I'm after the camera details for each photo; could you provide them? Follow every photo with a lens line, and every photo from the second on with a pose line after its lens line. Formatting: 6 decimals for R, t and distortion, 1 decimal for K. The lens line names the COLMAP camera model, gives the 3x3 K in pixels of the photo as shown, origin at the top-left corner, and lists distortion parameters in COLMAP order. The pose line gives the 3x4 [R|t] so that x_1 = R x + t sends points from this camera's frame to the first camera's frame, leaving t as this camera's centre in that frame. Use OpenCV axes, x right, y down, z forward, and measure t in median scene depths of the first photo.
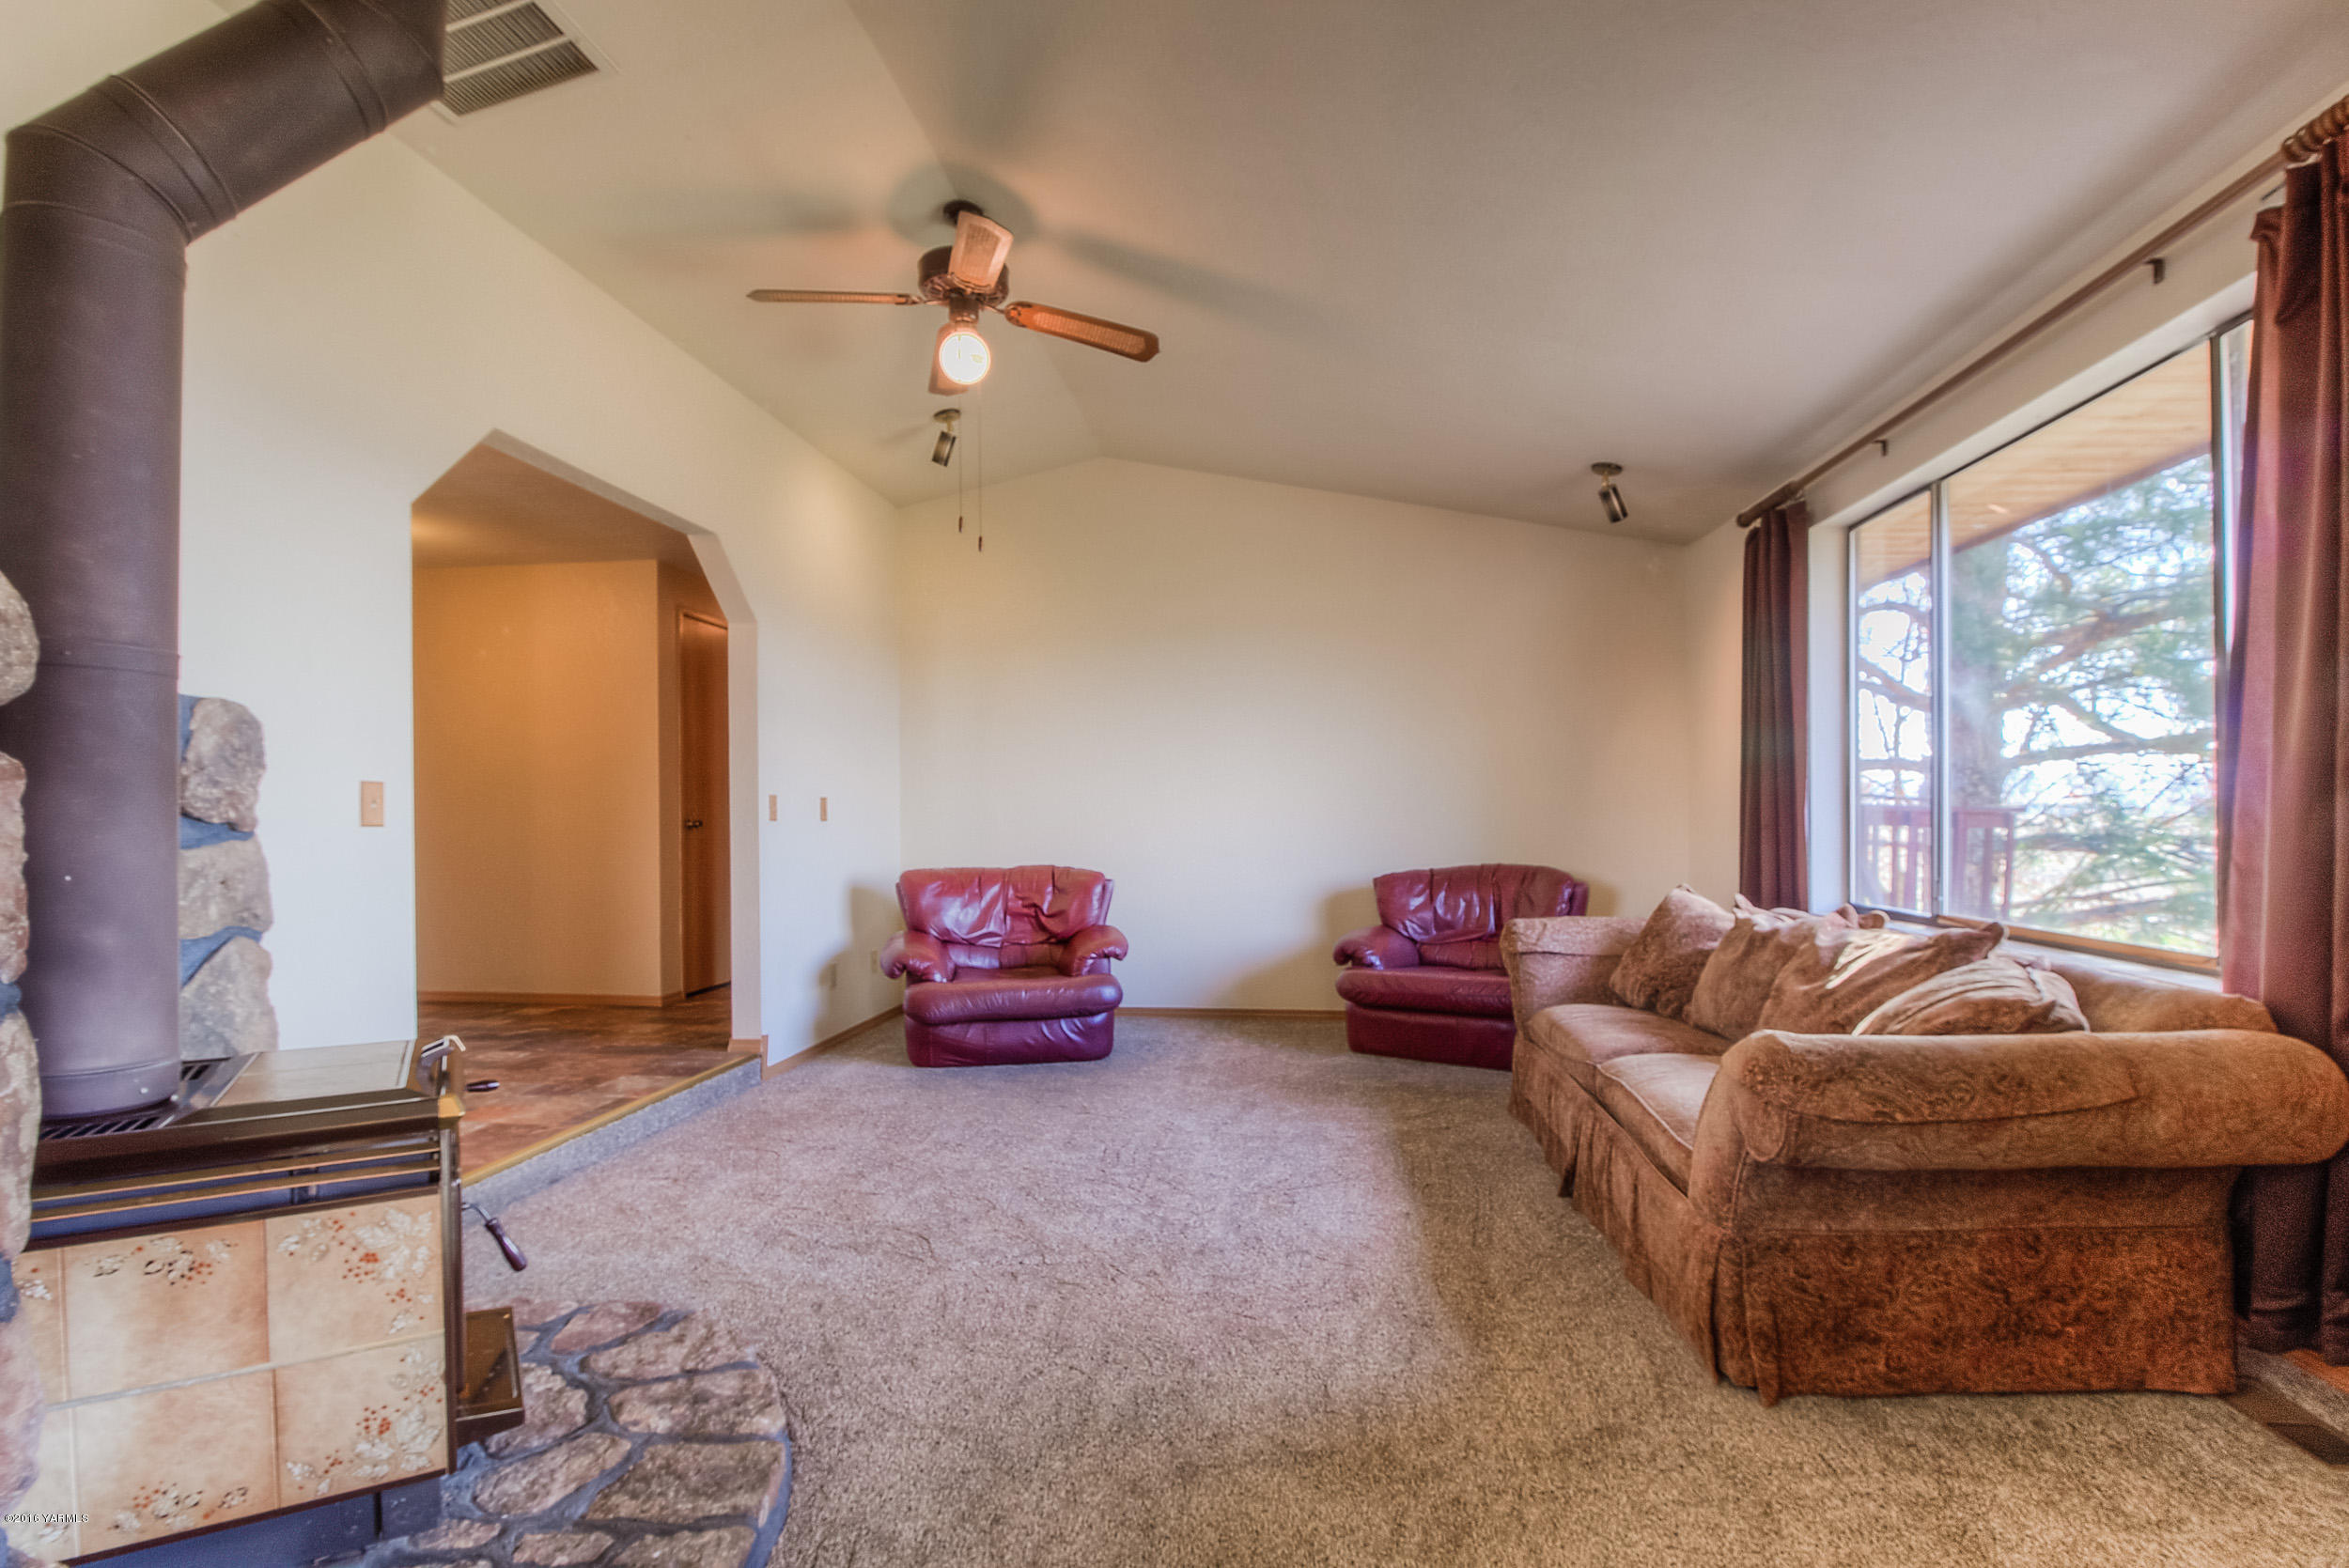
lens RADIAL K [[1103.2, 0, 1181.8], [0, 1103.2, 812.9], [0, 0, 1]] dist [0.001181, -0.000016]
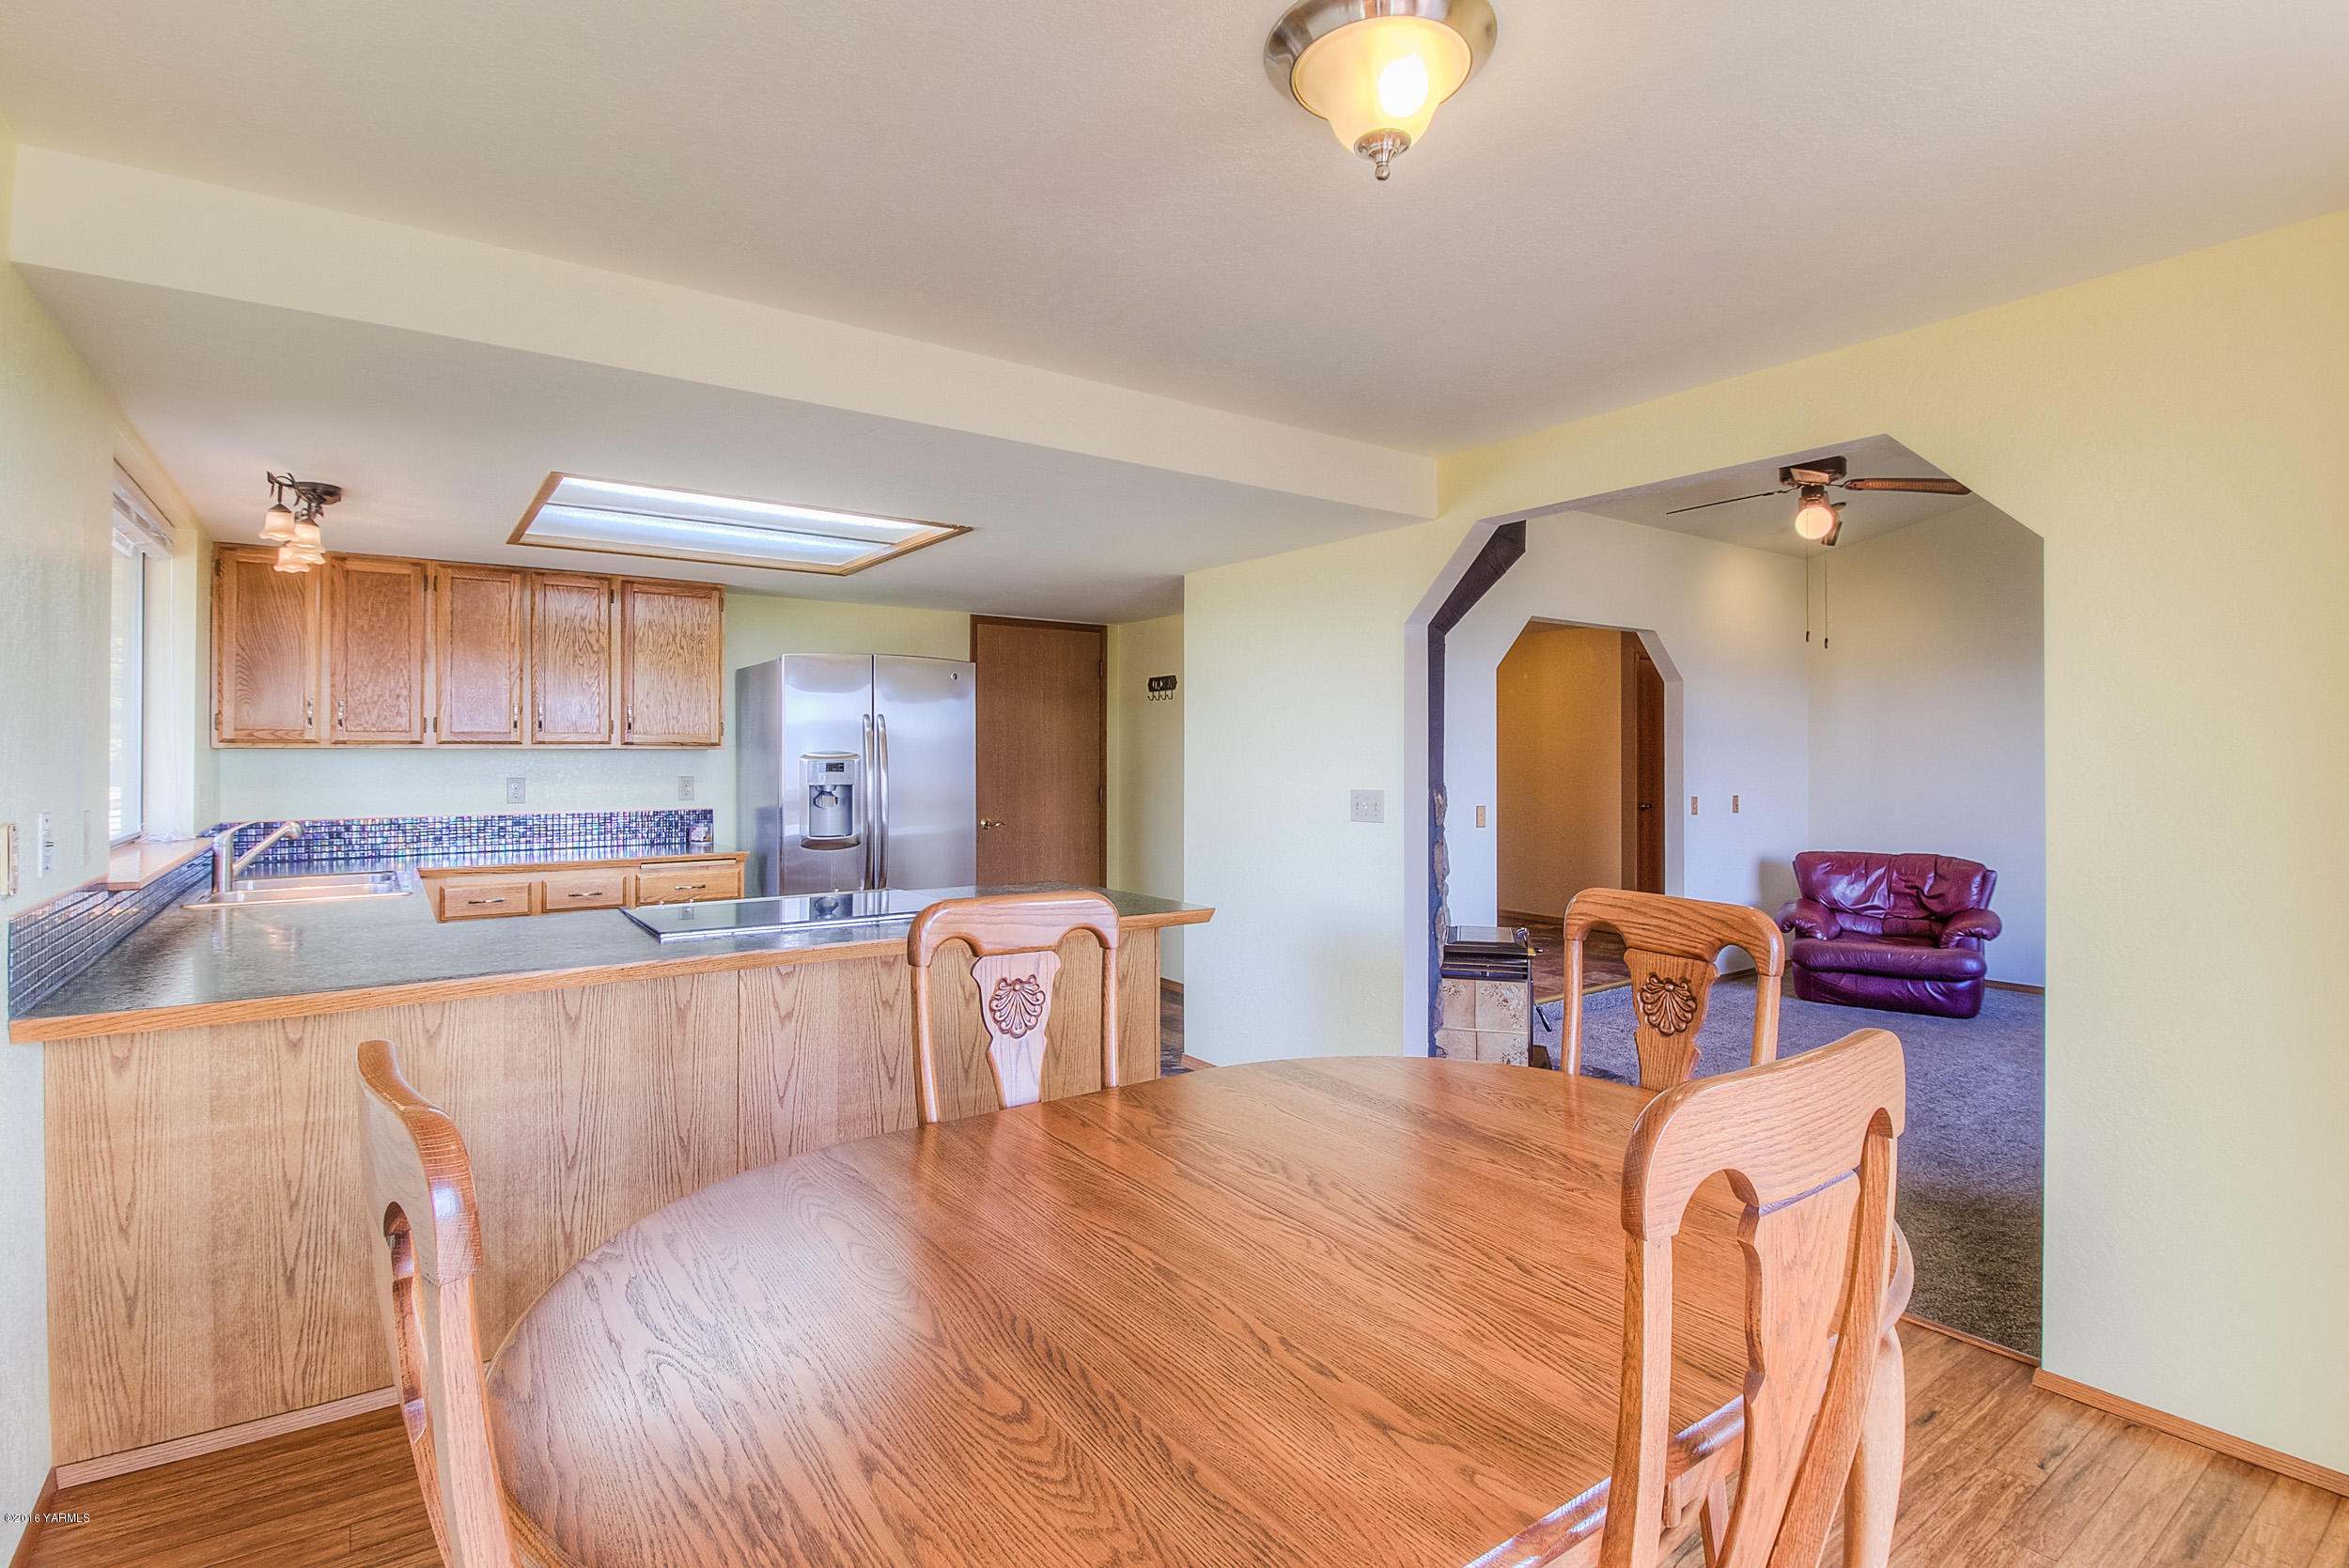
lens RADIAL K [[1125.0, 0, 1166.8], [0, 1125.0, 755.5], [0, 0, 1]] dist [0.000751, -0.014589]
pose [[0.667942, 0.005101, -0.744196, 0.249854], [-0.000258, 0.999978, 0.006623, -0.074193], [0.744214, -0.004232, 0.667928, -0.472924]]
